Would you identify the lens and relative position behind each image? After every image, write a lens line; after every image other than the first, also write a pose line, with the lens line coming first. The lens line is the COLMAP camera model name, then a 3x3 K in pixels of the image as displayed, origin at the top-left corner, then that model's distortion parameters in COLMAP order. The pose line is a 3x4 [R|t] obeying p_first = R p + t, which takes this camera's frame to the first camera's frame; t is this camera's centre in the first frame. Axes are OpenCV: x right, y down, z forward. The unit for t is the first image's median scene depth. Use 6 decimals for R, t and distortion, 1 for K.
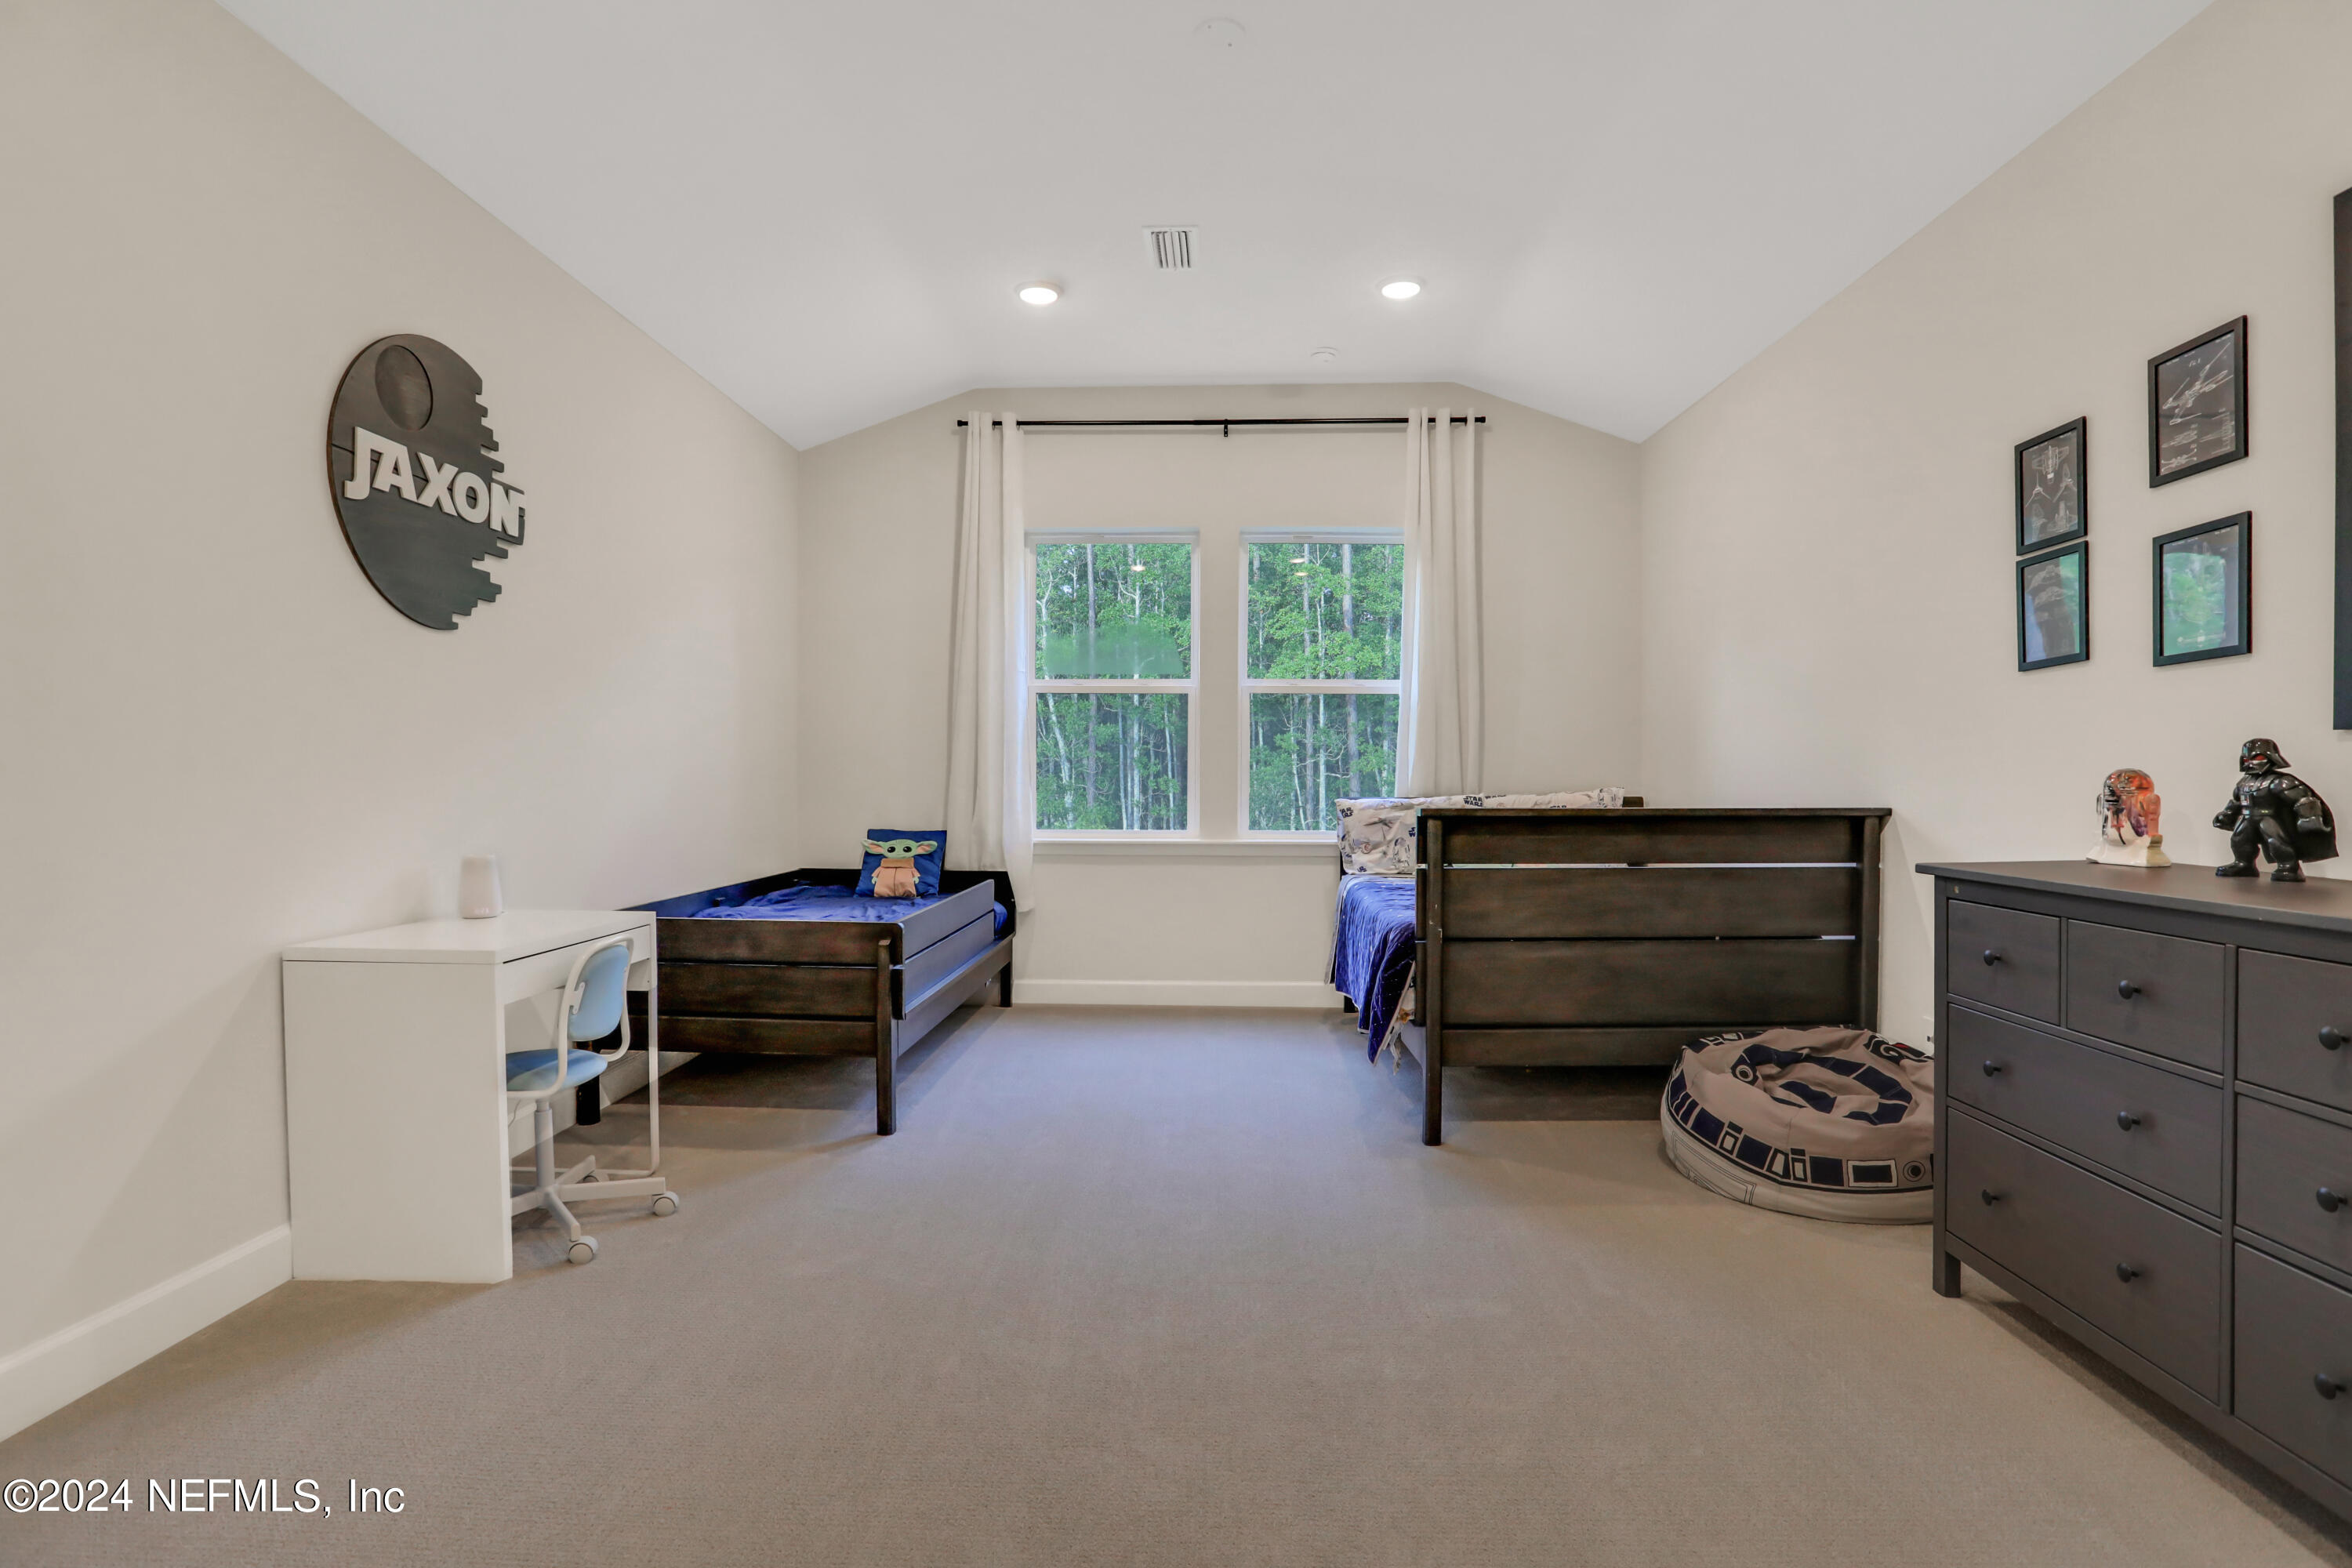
lens RADIAL K [[1163.0, 0, 1177.7], [0, 1163.0, 783.9], [0, 0, 1]] dist [0.003422, 0.000544]
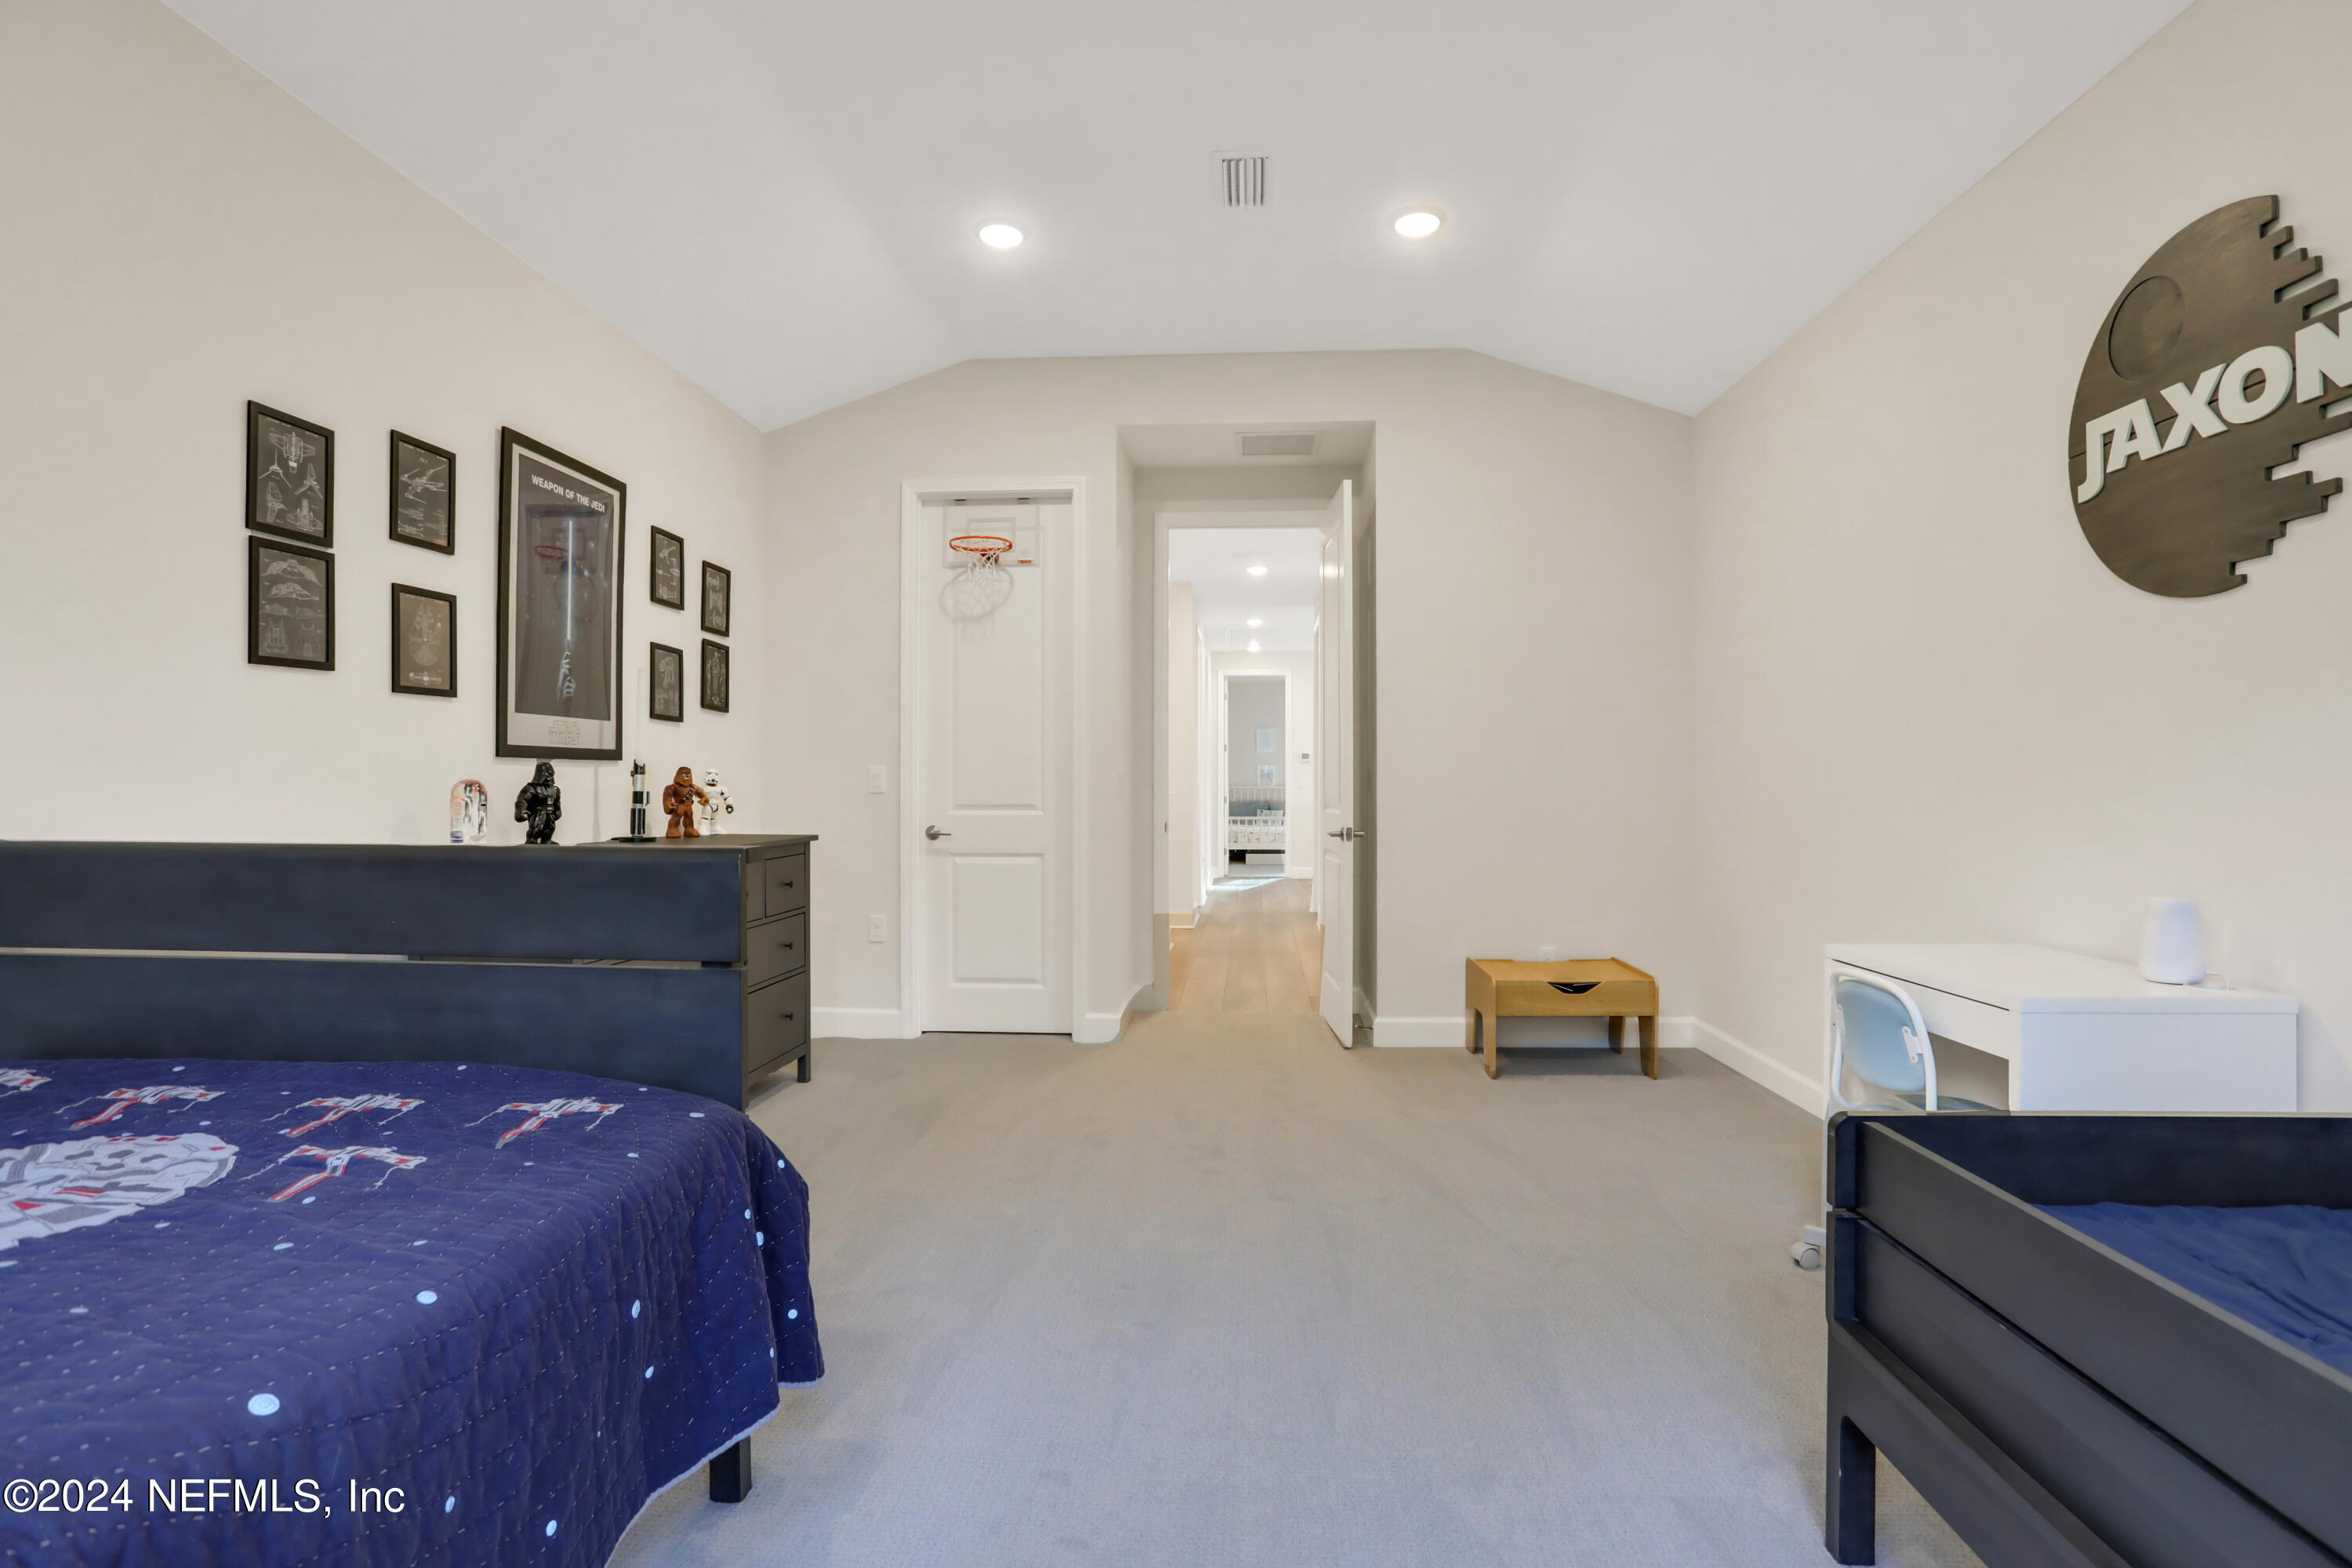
lens RADIAL K [[1163.0, 0, 1176.0], [0, 1163.0, 783.0], [0, 0, 1]] dist [0.003422, 0.000544]
pose [[-0.999557, -0.003175, 0.029576, 0.009703], [-0.003117, 0.999993, 0.002025, -0.011868], [-0.029582, 0.001932, -0.999560, 1.919122]]
